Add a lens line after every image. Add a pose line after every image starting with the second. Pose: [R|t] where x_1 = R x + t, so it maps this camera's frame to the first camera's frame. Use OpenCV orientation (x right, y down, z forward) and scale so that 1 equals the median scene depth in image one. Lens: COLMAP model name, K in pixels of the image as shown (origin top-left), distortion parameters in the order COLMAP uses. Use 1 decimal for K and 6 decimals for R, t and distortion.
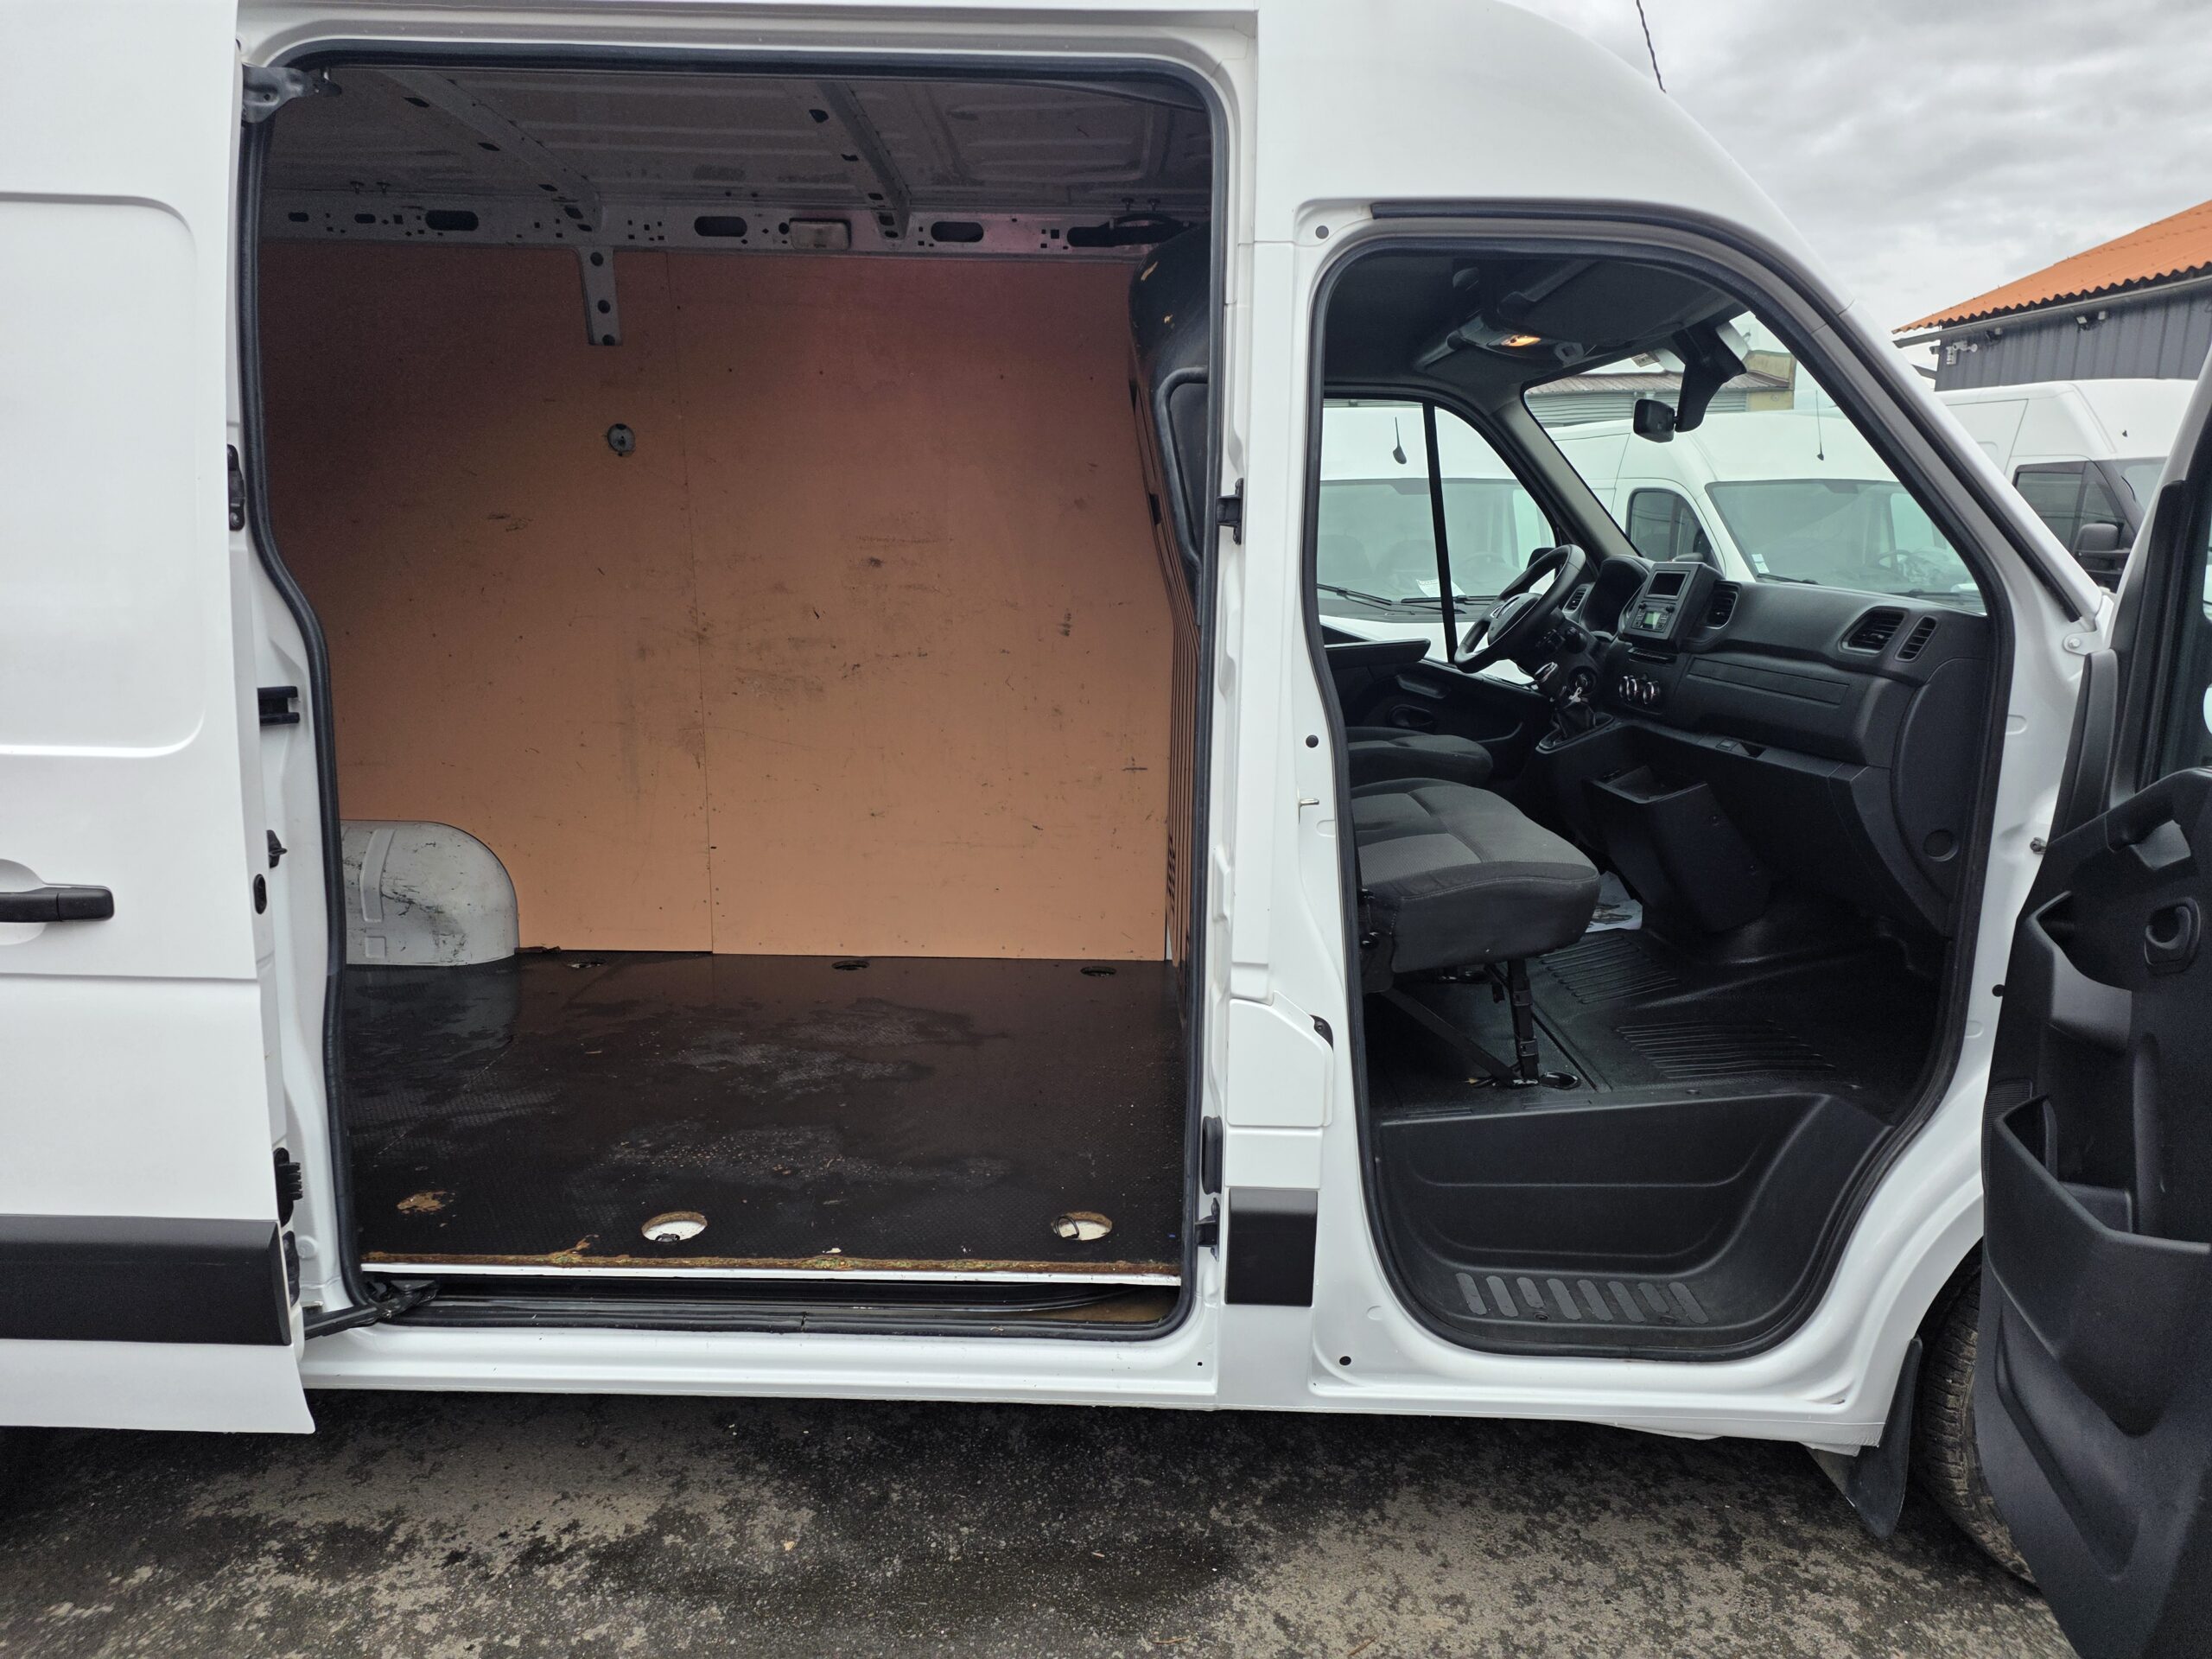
lens RADIAL K [[1484.1, 0, 1096.8], [0, 1484.1, 826.3], [0, 0, 1]] dist [0.052393, -0.030601]
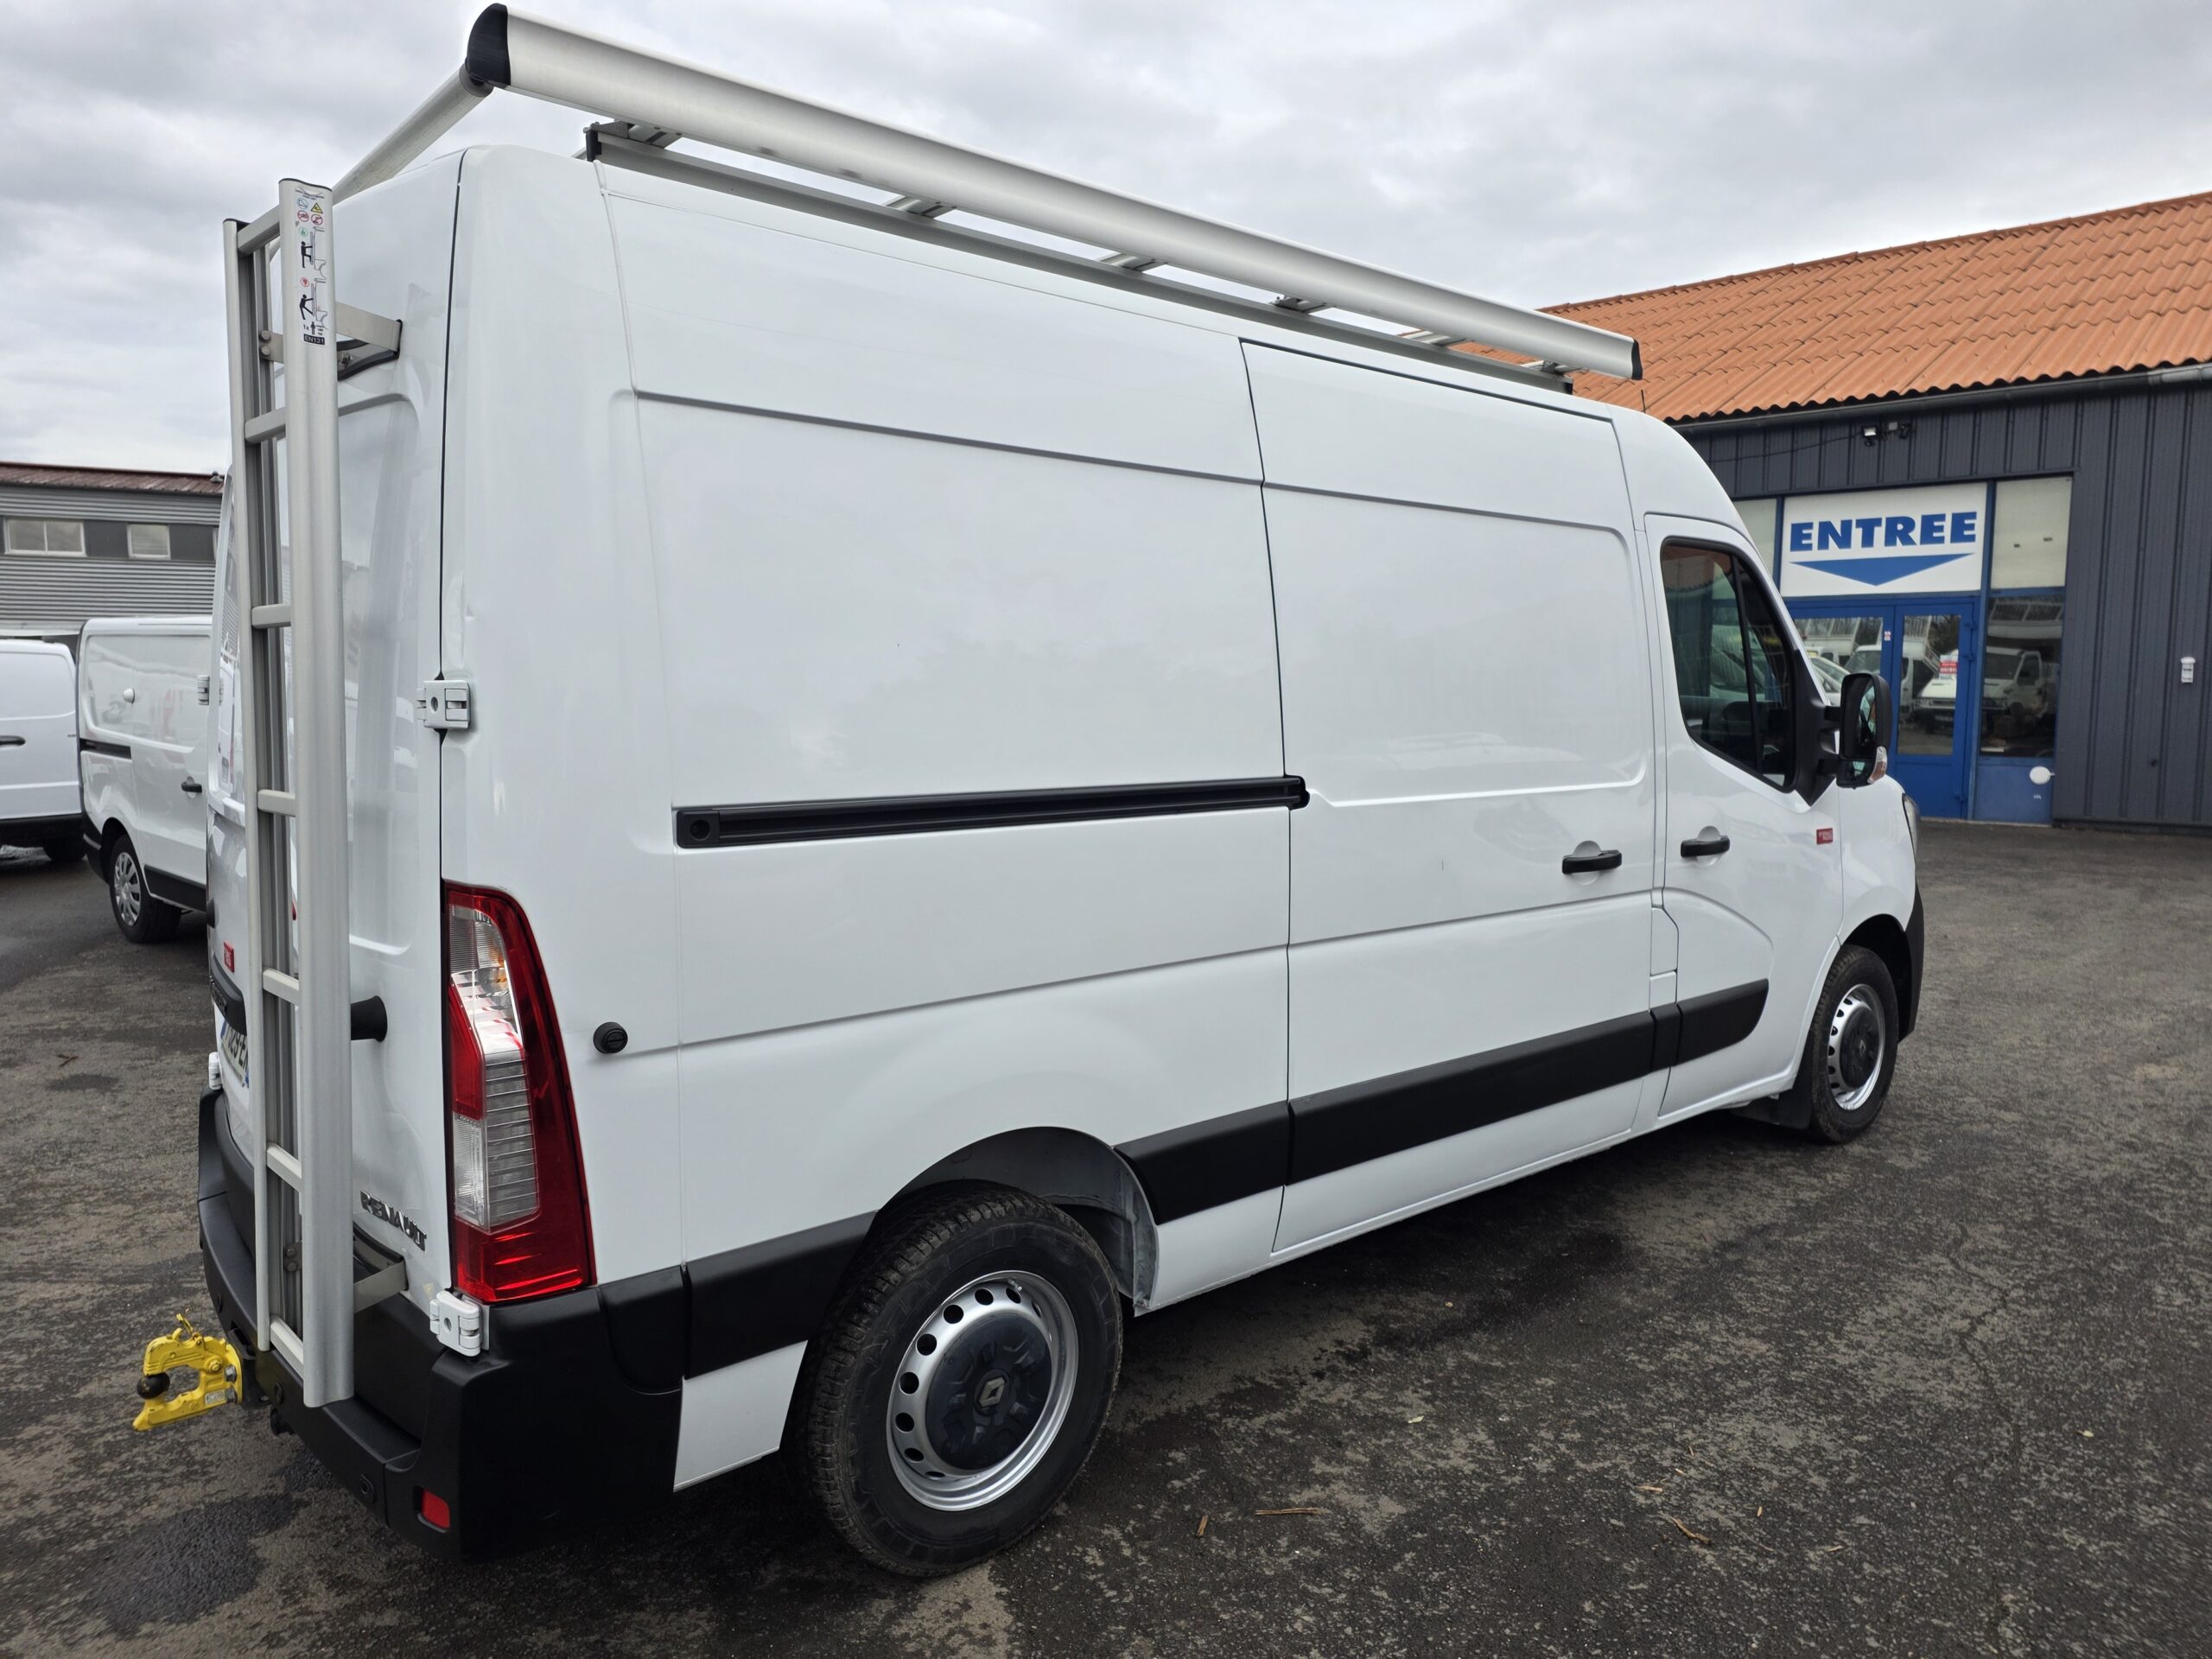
lens RADIAL K [[1484.1, 0, 1132.1], [0, 1484.1, 818.0], [0, 0, 1]] dist [0.052393, -0.030601]
pose [[0.740053, -0.074013, 0.668464, -1.267102], [0.128809, 0.991125, -0.032867, -0.016589], [-0.660098, 0.110427, 0.743018, -0.003610]]
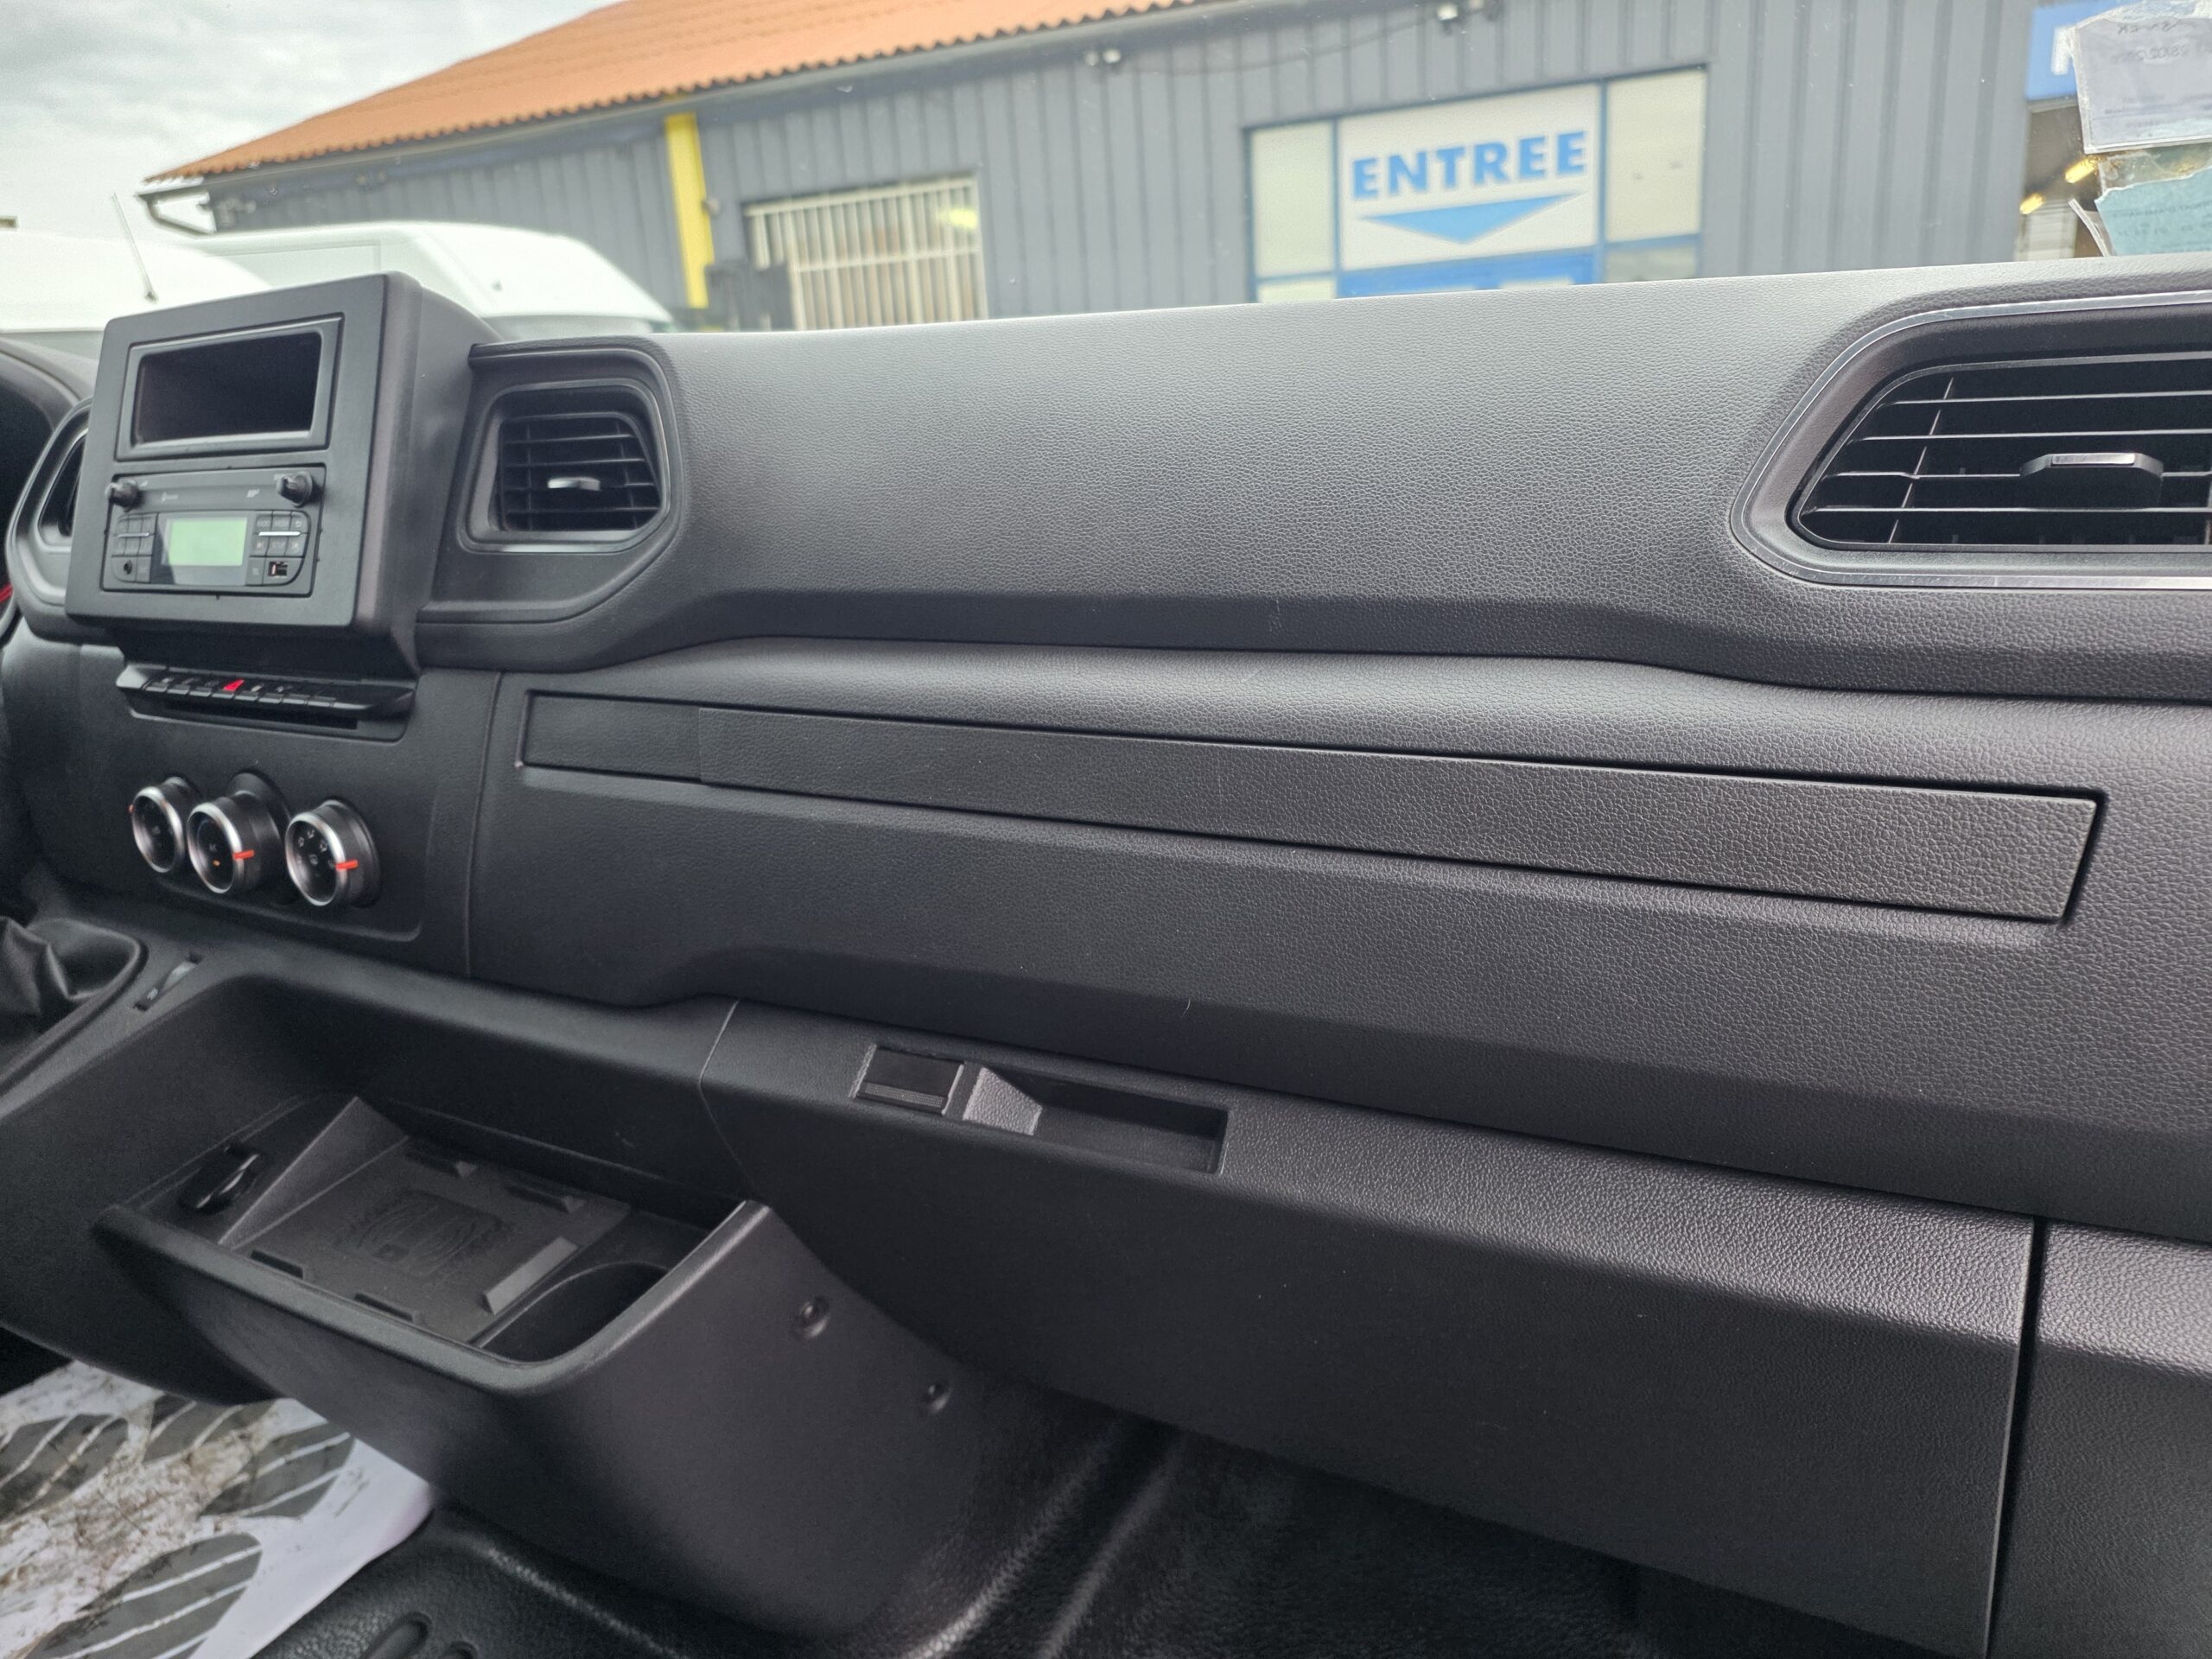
lens RADIAL K [[1484.1, 0, 1105.1], [0, 1484.1, 833.4], [0, 0, 1]] dist [0.052393, -0.030601]
pose [[0.528214, -0.272465, 0.804209, 0.253781], [0.220705, 0.958621, 0.179818, -0.111286], [-0.819926, 0.082511, 0.566492, 0.788598]]
